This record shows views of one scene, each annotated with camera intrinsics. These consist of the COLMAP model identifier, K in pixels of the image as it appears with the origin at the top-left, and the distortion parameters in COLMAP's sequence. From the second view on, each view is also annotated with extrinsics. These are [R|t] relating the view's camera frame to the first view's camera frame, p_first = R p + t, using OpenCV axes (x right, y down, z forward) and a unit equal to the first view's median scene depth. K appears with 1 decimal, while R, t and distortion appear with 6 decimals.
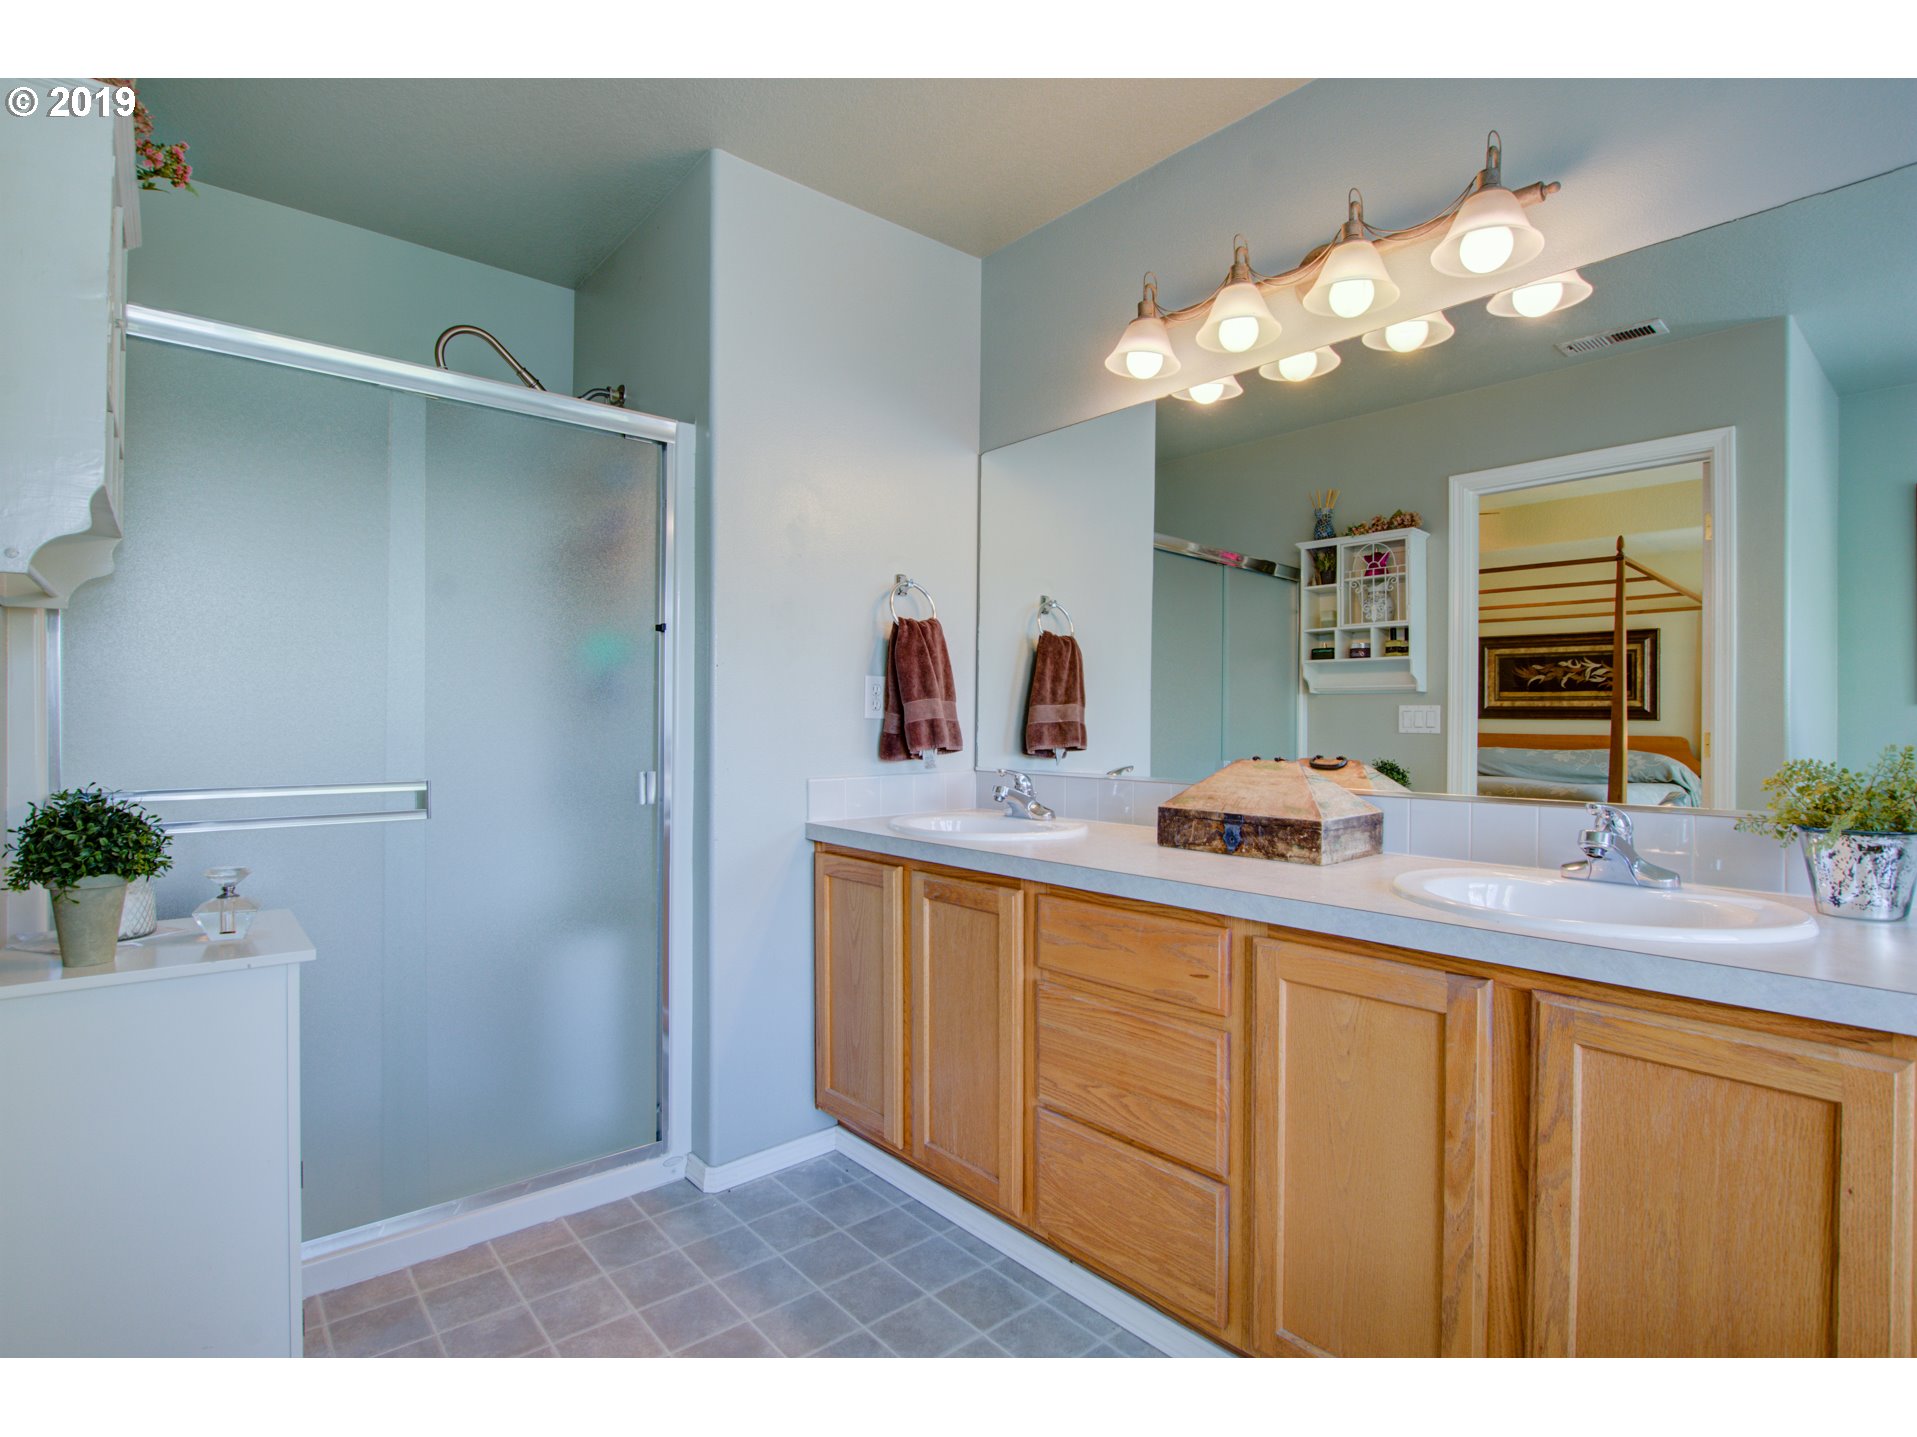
lens RADIAL K [[847.2, 0, 931.8], [0, 847.2, 722.4], [0, 0, 1]] dist [-0.031683, 0.005673]
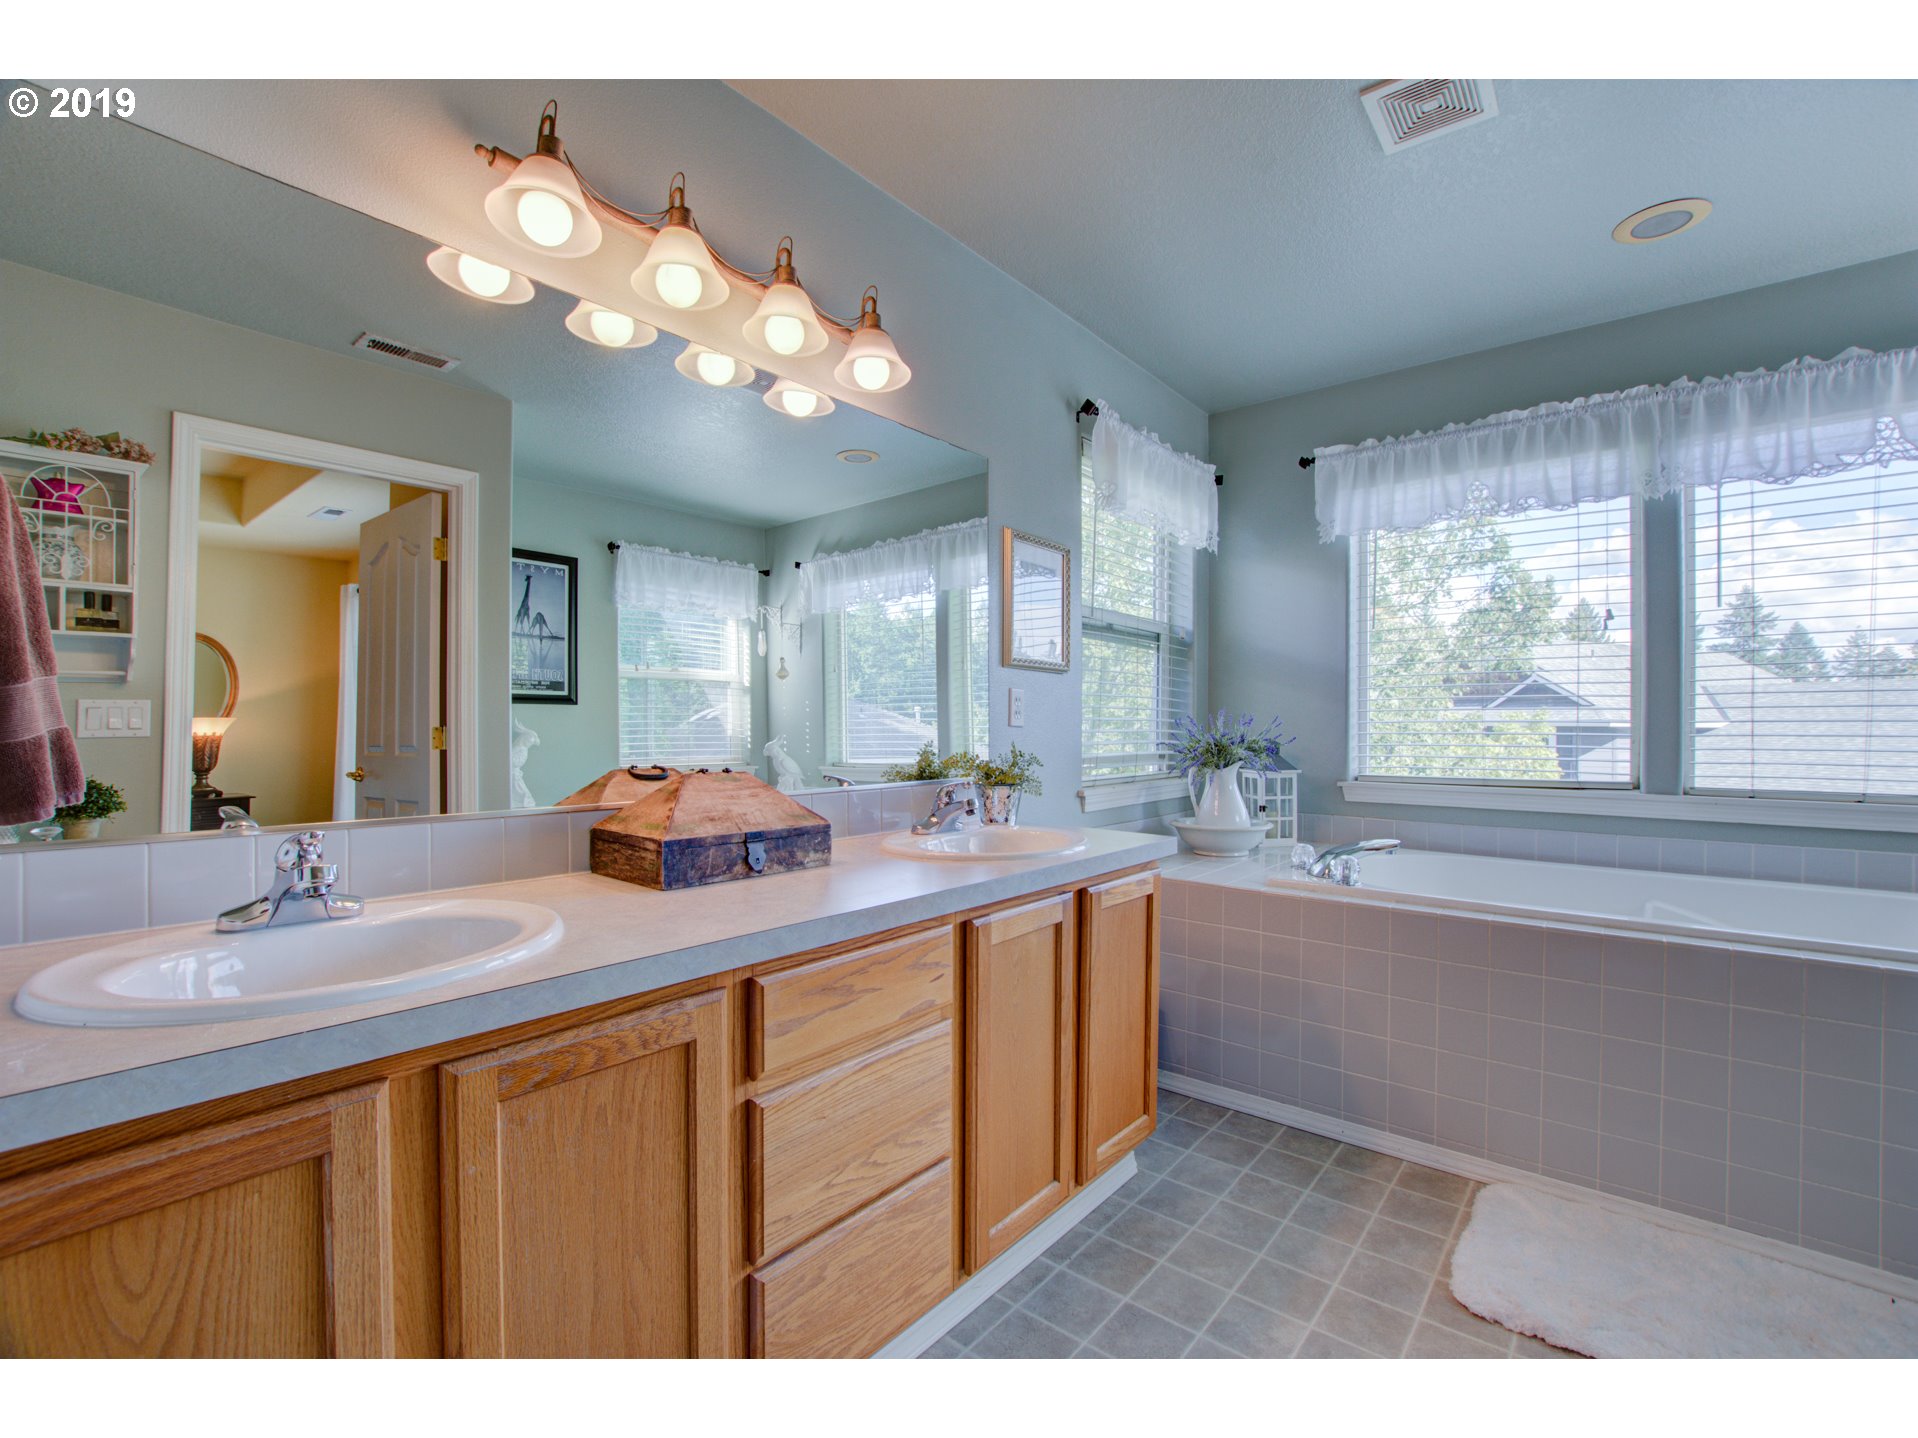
lens RADIAL K [[847.7, 0, 932.3], [0, 847.7, 722.9], [0, 0, 1]] dist [-0.031683, 0.005673]
pose [[-0.102375, -0.004797, 0.994734, -0.547216], [-0.003573, 0.999984, 0.004454, -0.014301], [-0.994739, -0.003098, -0.102390, 0.851678]]
